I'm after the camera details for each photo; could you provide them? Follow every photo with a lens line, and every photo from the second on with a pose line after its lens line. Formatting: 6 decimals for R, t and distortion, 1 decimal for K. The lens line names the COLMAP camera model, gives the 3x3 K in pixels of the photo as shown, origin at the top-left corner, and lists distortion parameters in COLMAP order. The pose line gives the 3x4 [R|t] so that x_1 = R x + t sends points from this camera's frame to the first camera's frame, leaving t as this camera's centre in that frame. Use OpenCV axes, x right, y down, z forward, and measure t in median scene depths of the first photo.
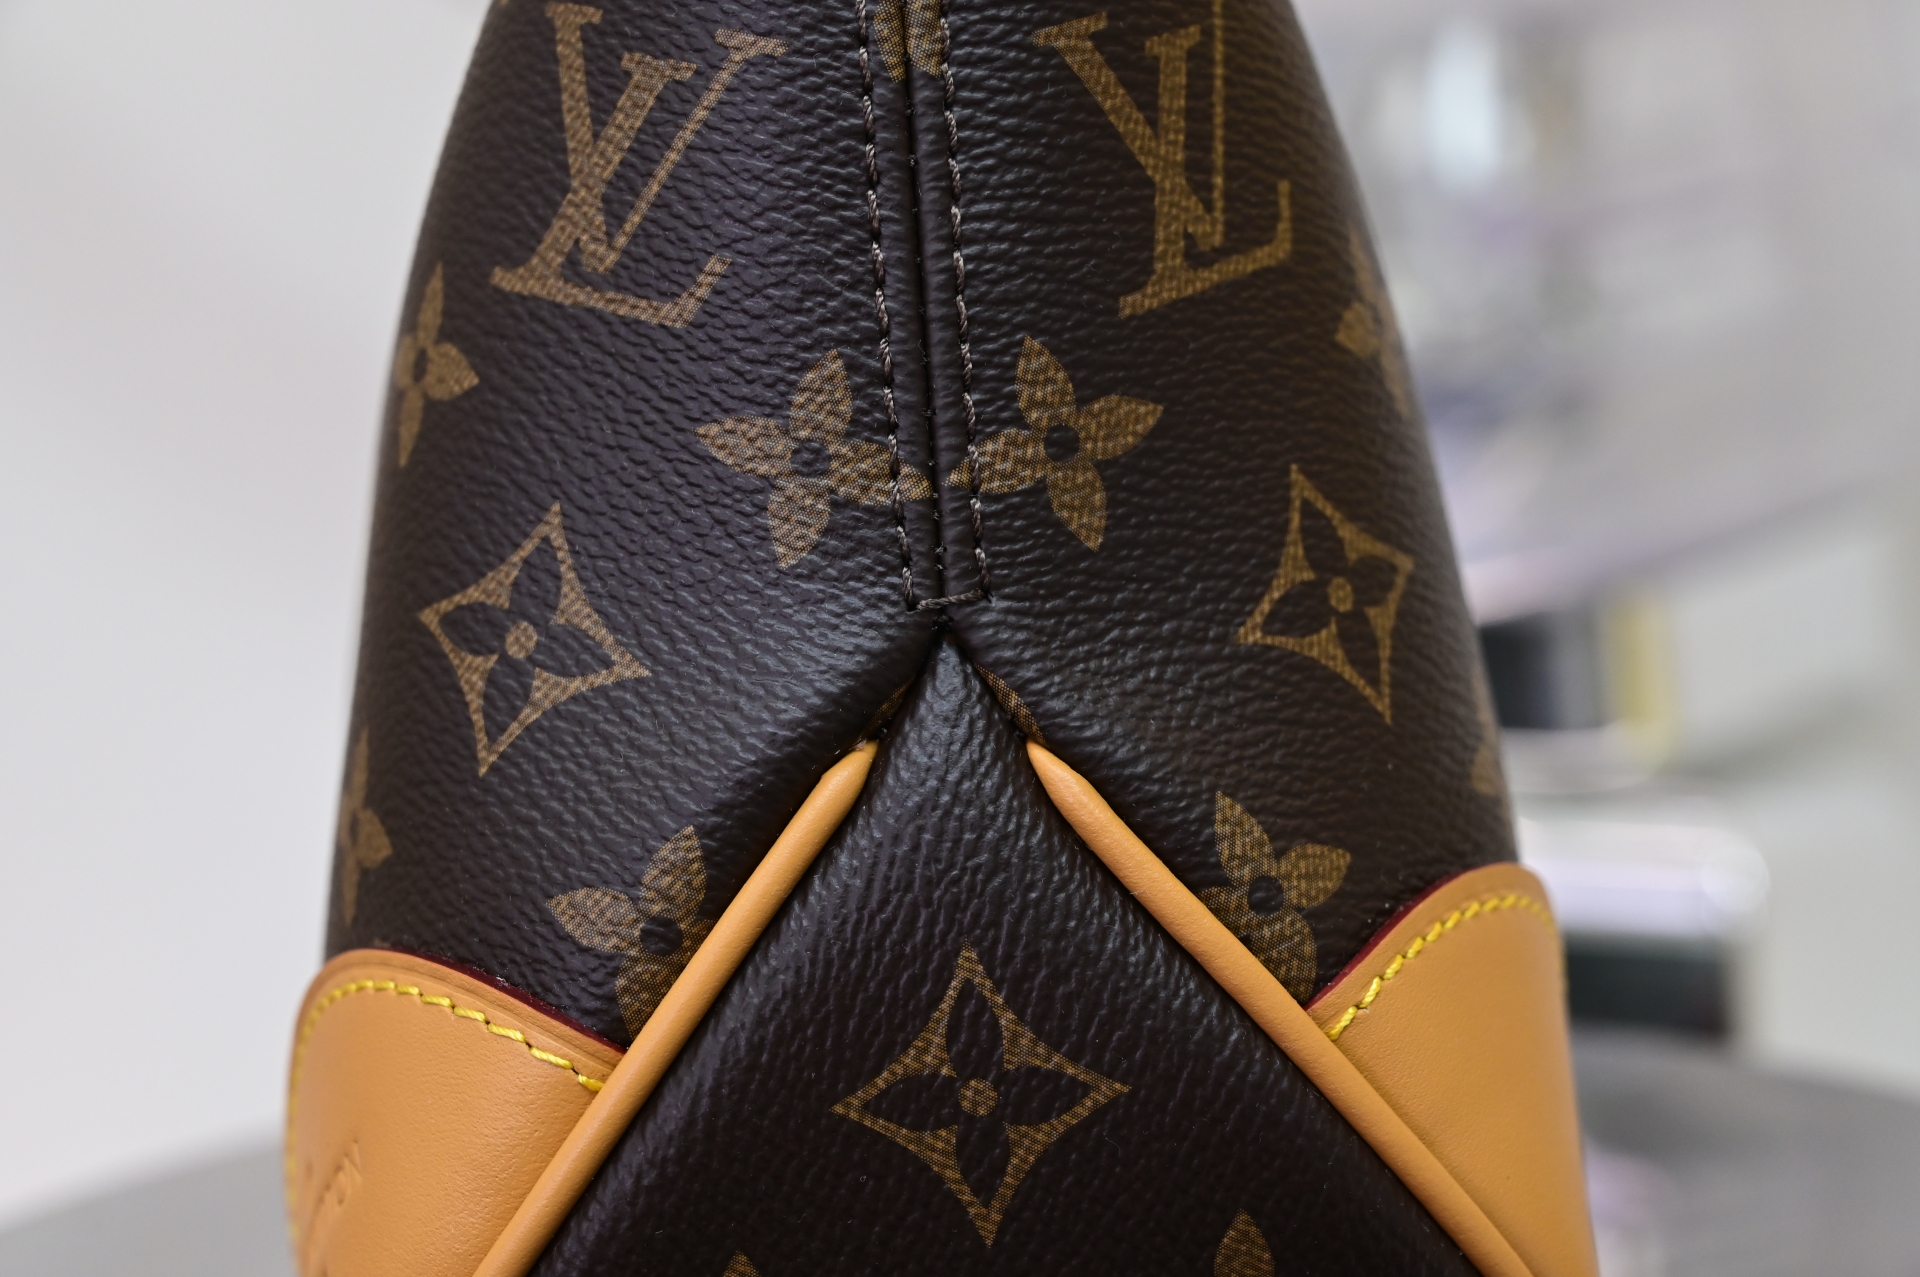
lens RADIAL K [[3891.8, 0, 960.0], [0, 3891.8, 638.5], [0, 0, 1]] dist [0.042012, 0.059836]
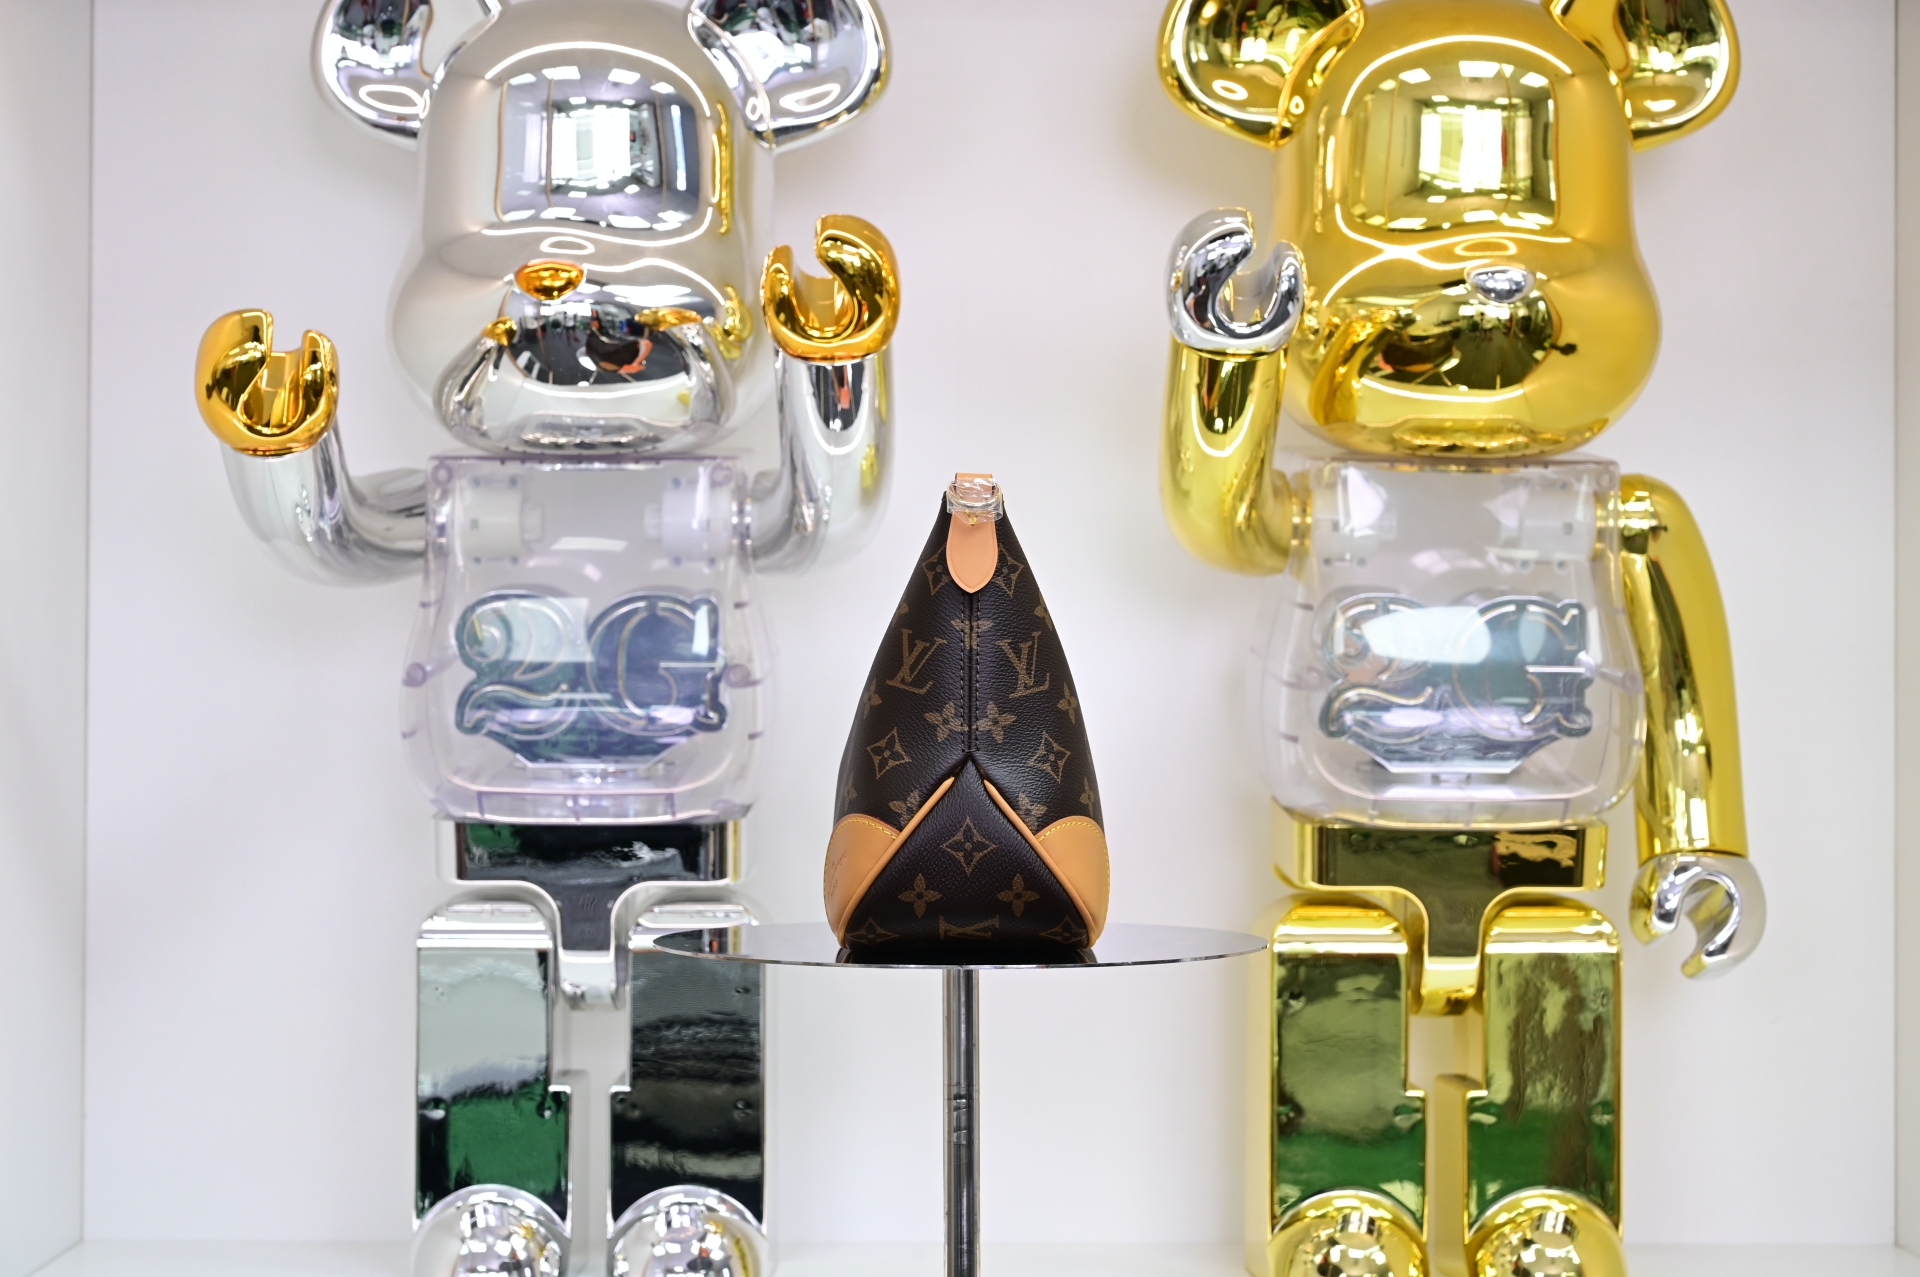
lens RADIAL K [[3891.8, 0, 960.0], [0, 3891.8, 638.5], [0, 0, 1]] dist [0.042012, 0.059836]
pose [[0.994896, 0.069539, -0.073121, 0.342531], [-0.075896, 0.993216, -0.088102, 0.291482], [0.066498, 0.093202, 0.993424, -4.046218]]
